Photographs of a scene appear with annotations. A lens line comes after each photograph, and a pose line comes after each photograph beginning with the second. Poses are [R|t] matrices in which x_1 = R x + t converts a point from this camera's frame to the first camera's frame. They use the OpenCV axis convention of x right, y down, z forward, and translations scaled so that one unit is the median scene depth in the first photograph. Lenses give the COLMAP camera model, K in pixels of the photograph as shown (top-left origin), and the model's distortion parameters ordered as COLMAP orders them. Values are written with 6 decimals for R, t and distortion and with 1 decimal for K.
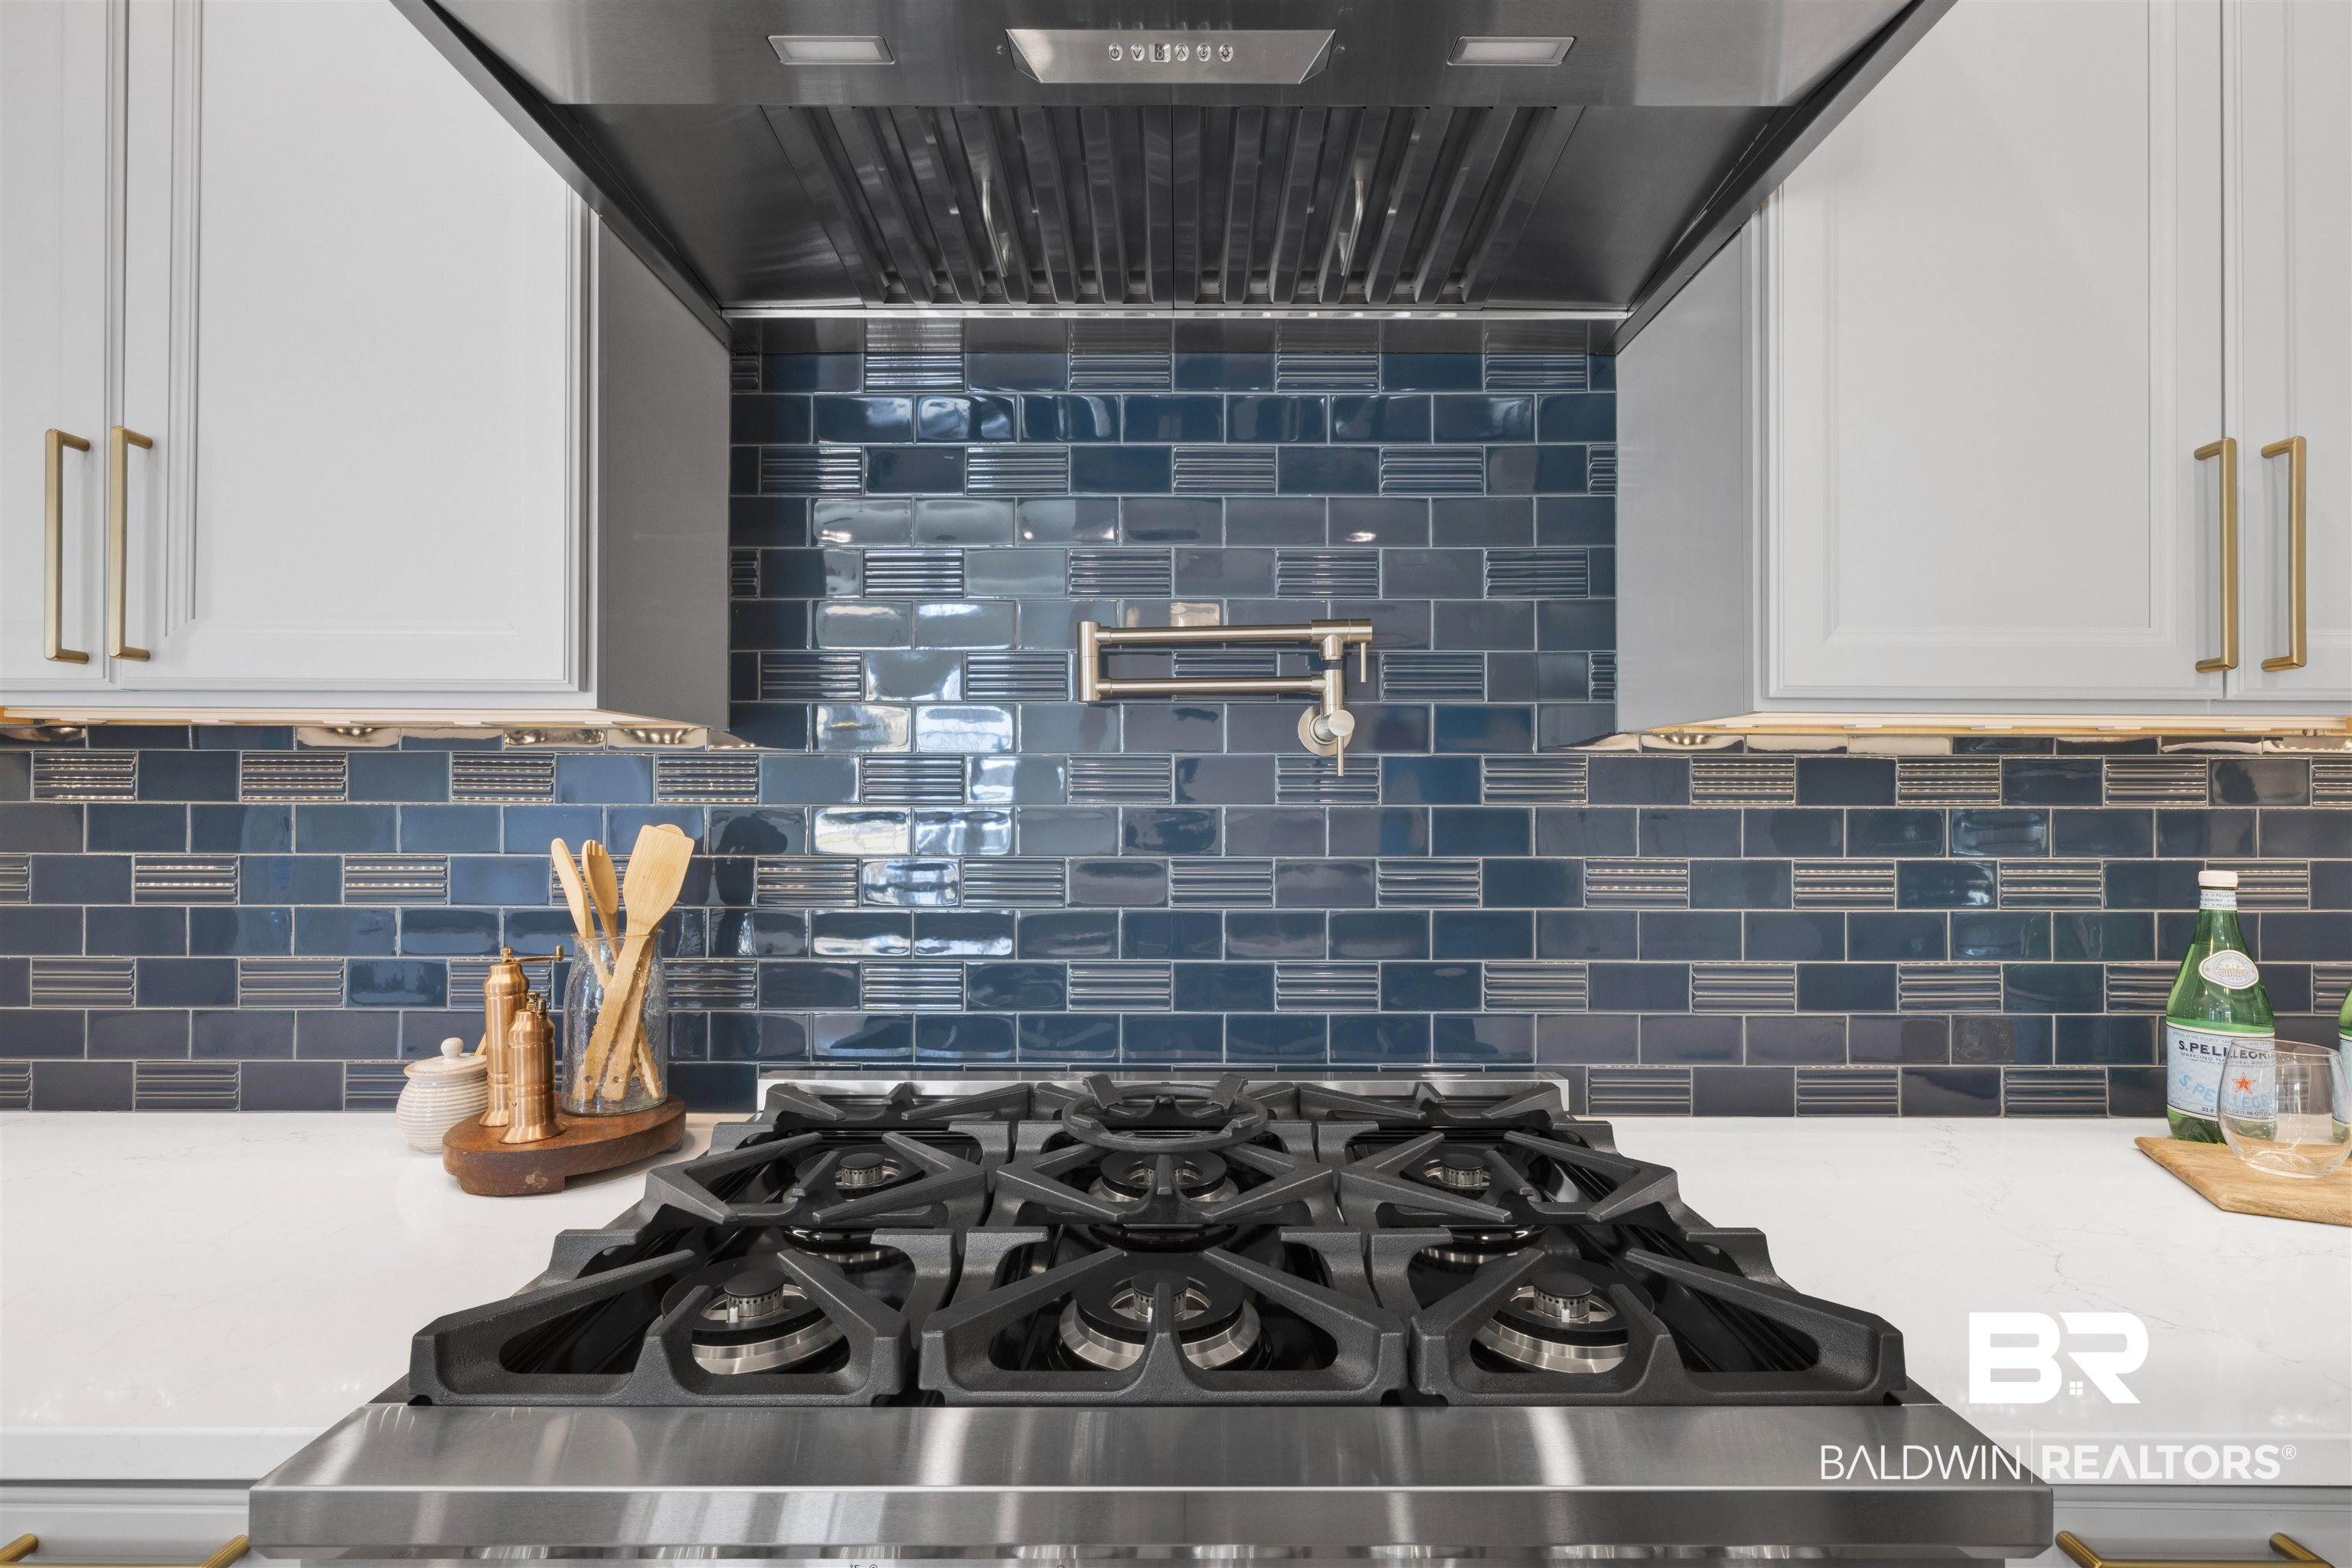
lens RADIAL K [[1062.7, 0, 1183.1], [0, 1062.7, 796.5], [0, 0, 1]] dist [0.000913, -0.000810]
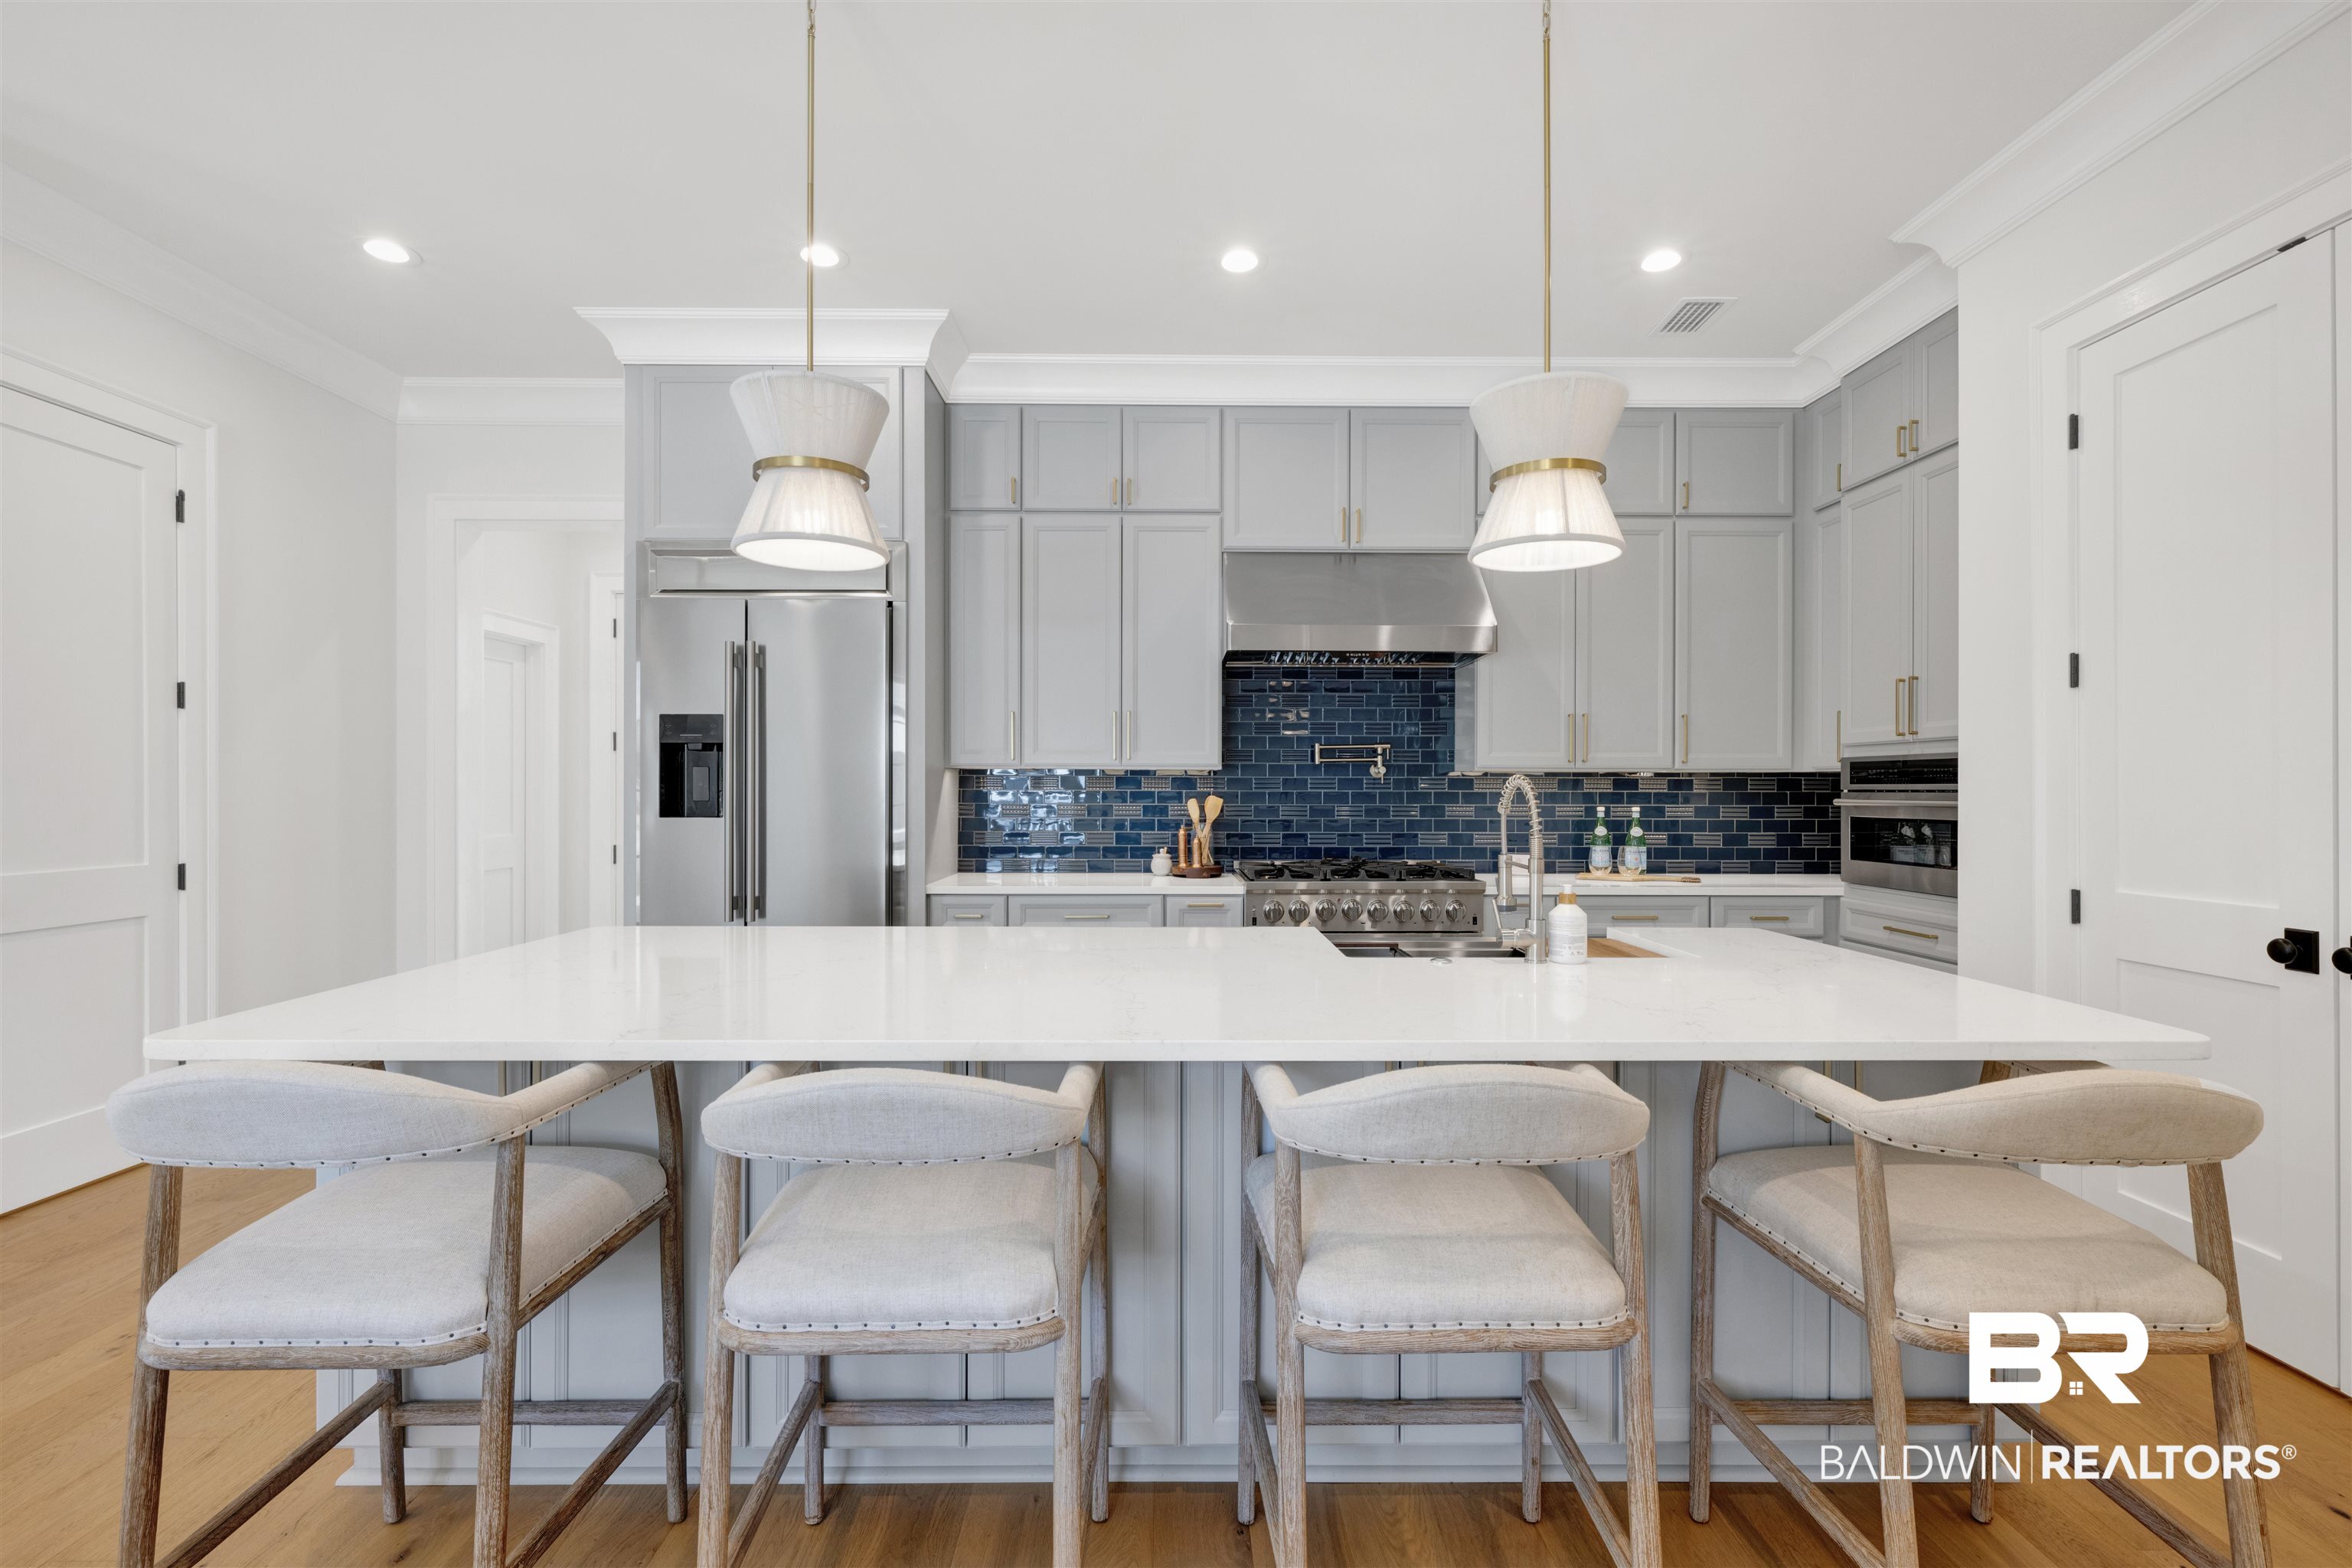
lens RADIAL K [[1062.7, 0, 1171.7], [0, 1062.7, 776.8], [0, 0, 1]] dist [0.000913, -0.000810]
pose [[0.999827, -0.000380, 0.018605, -0.691304], [0.000411, 0.999999, -0.001649, -0.036251], [-0.018605, 0.001657, 0.999826, -2.865681]]
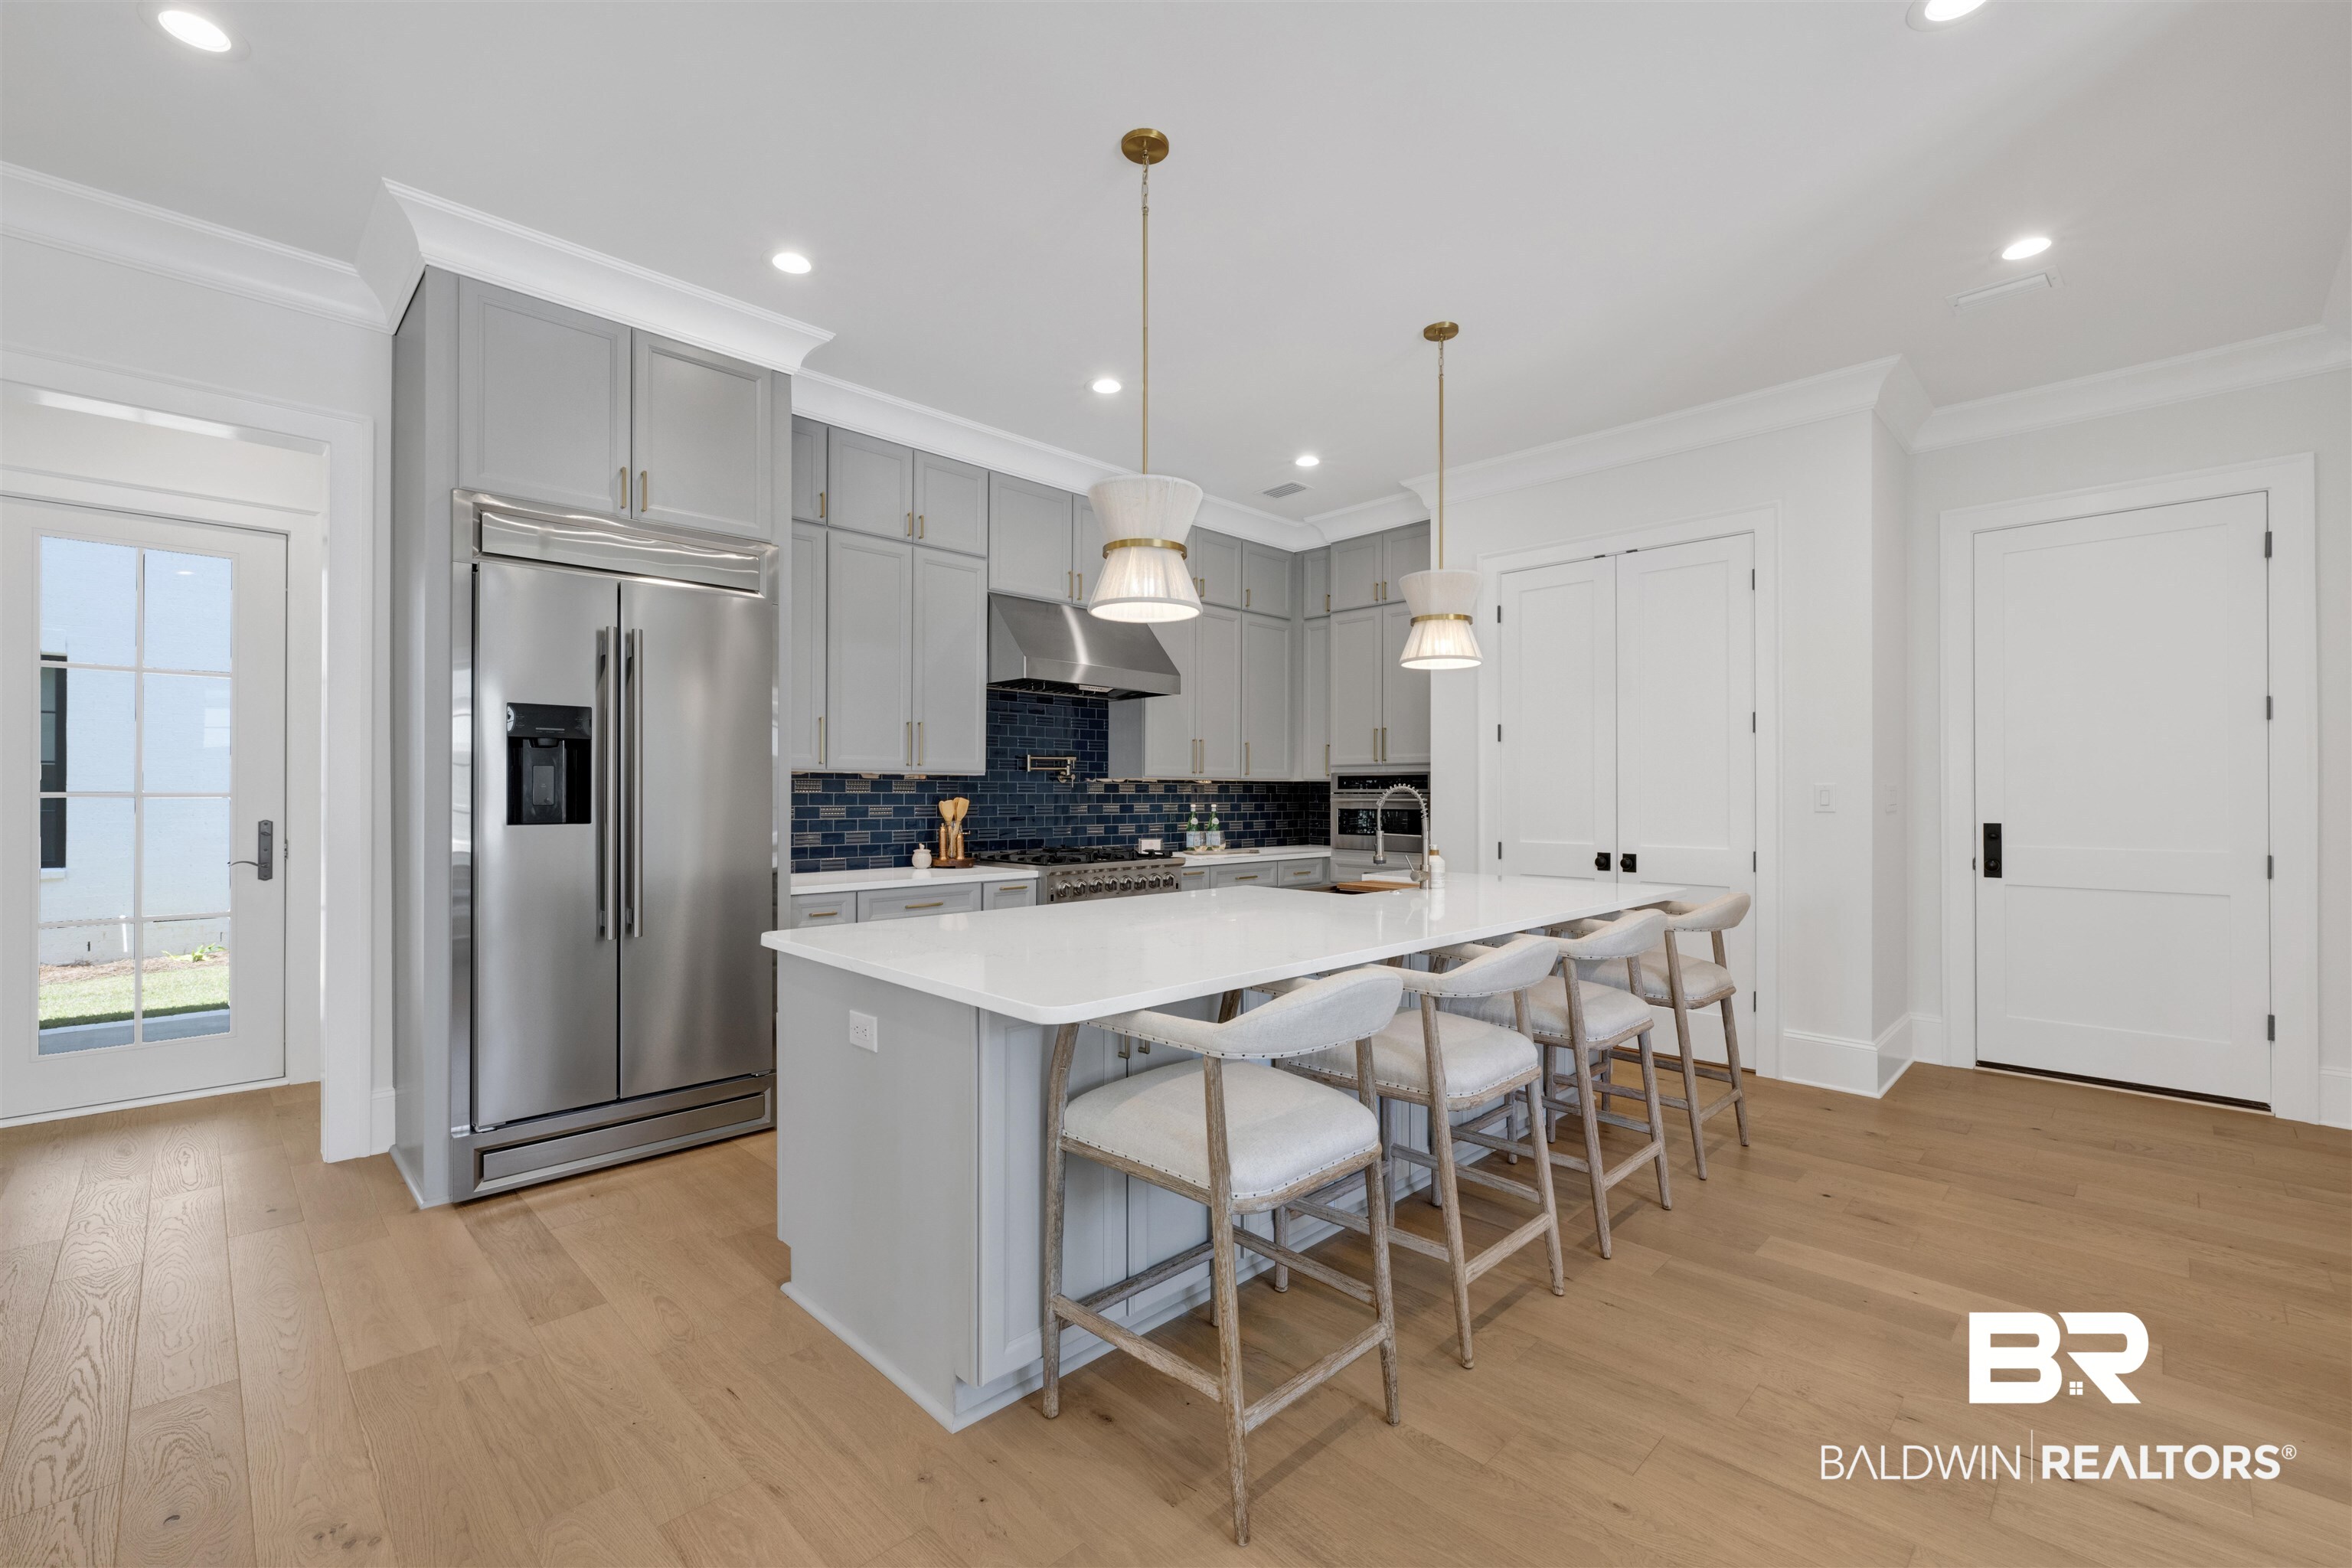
lens RADIAL K [[1014.8, 0, 1203.4], [0, 1014.8, 760.2], [0, 0, 1]] dist [0.002328, 0.000981]
pose [[0.684578, 0.022631, 0.728588, -2.863142], [-0.007336, 0.999681, -0.024159, -0.035500], [-0.728903, 0.011193, 0.684526, -2.678068]]
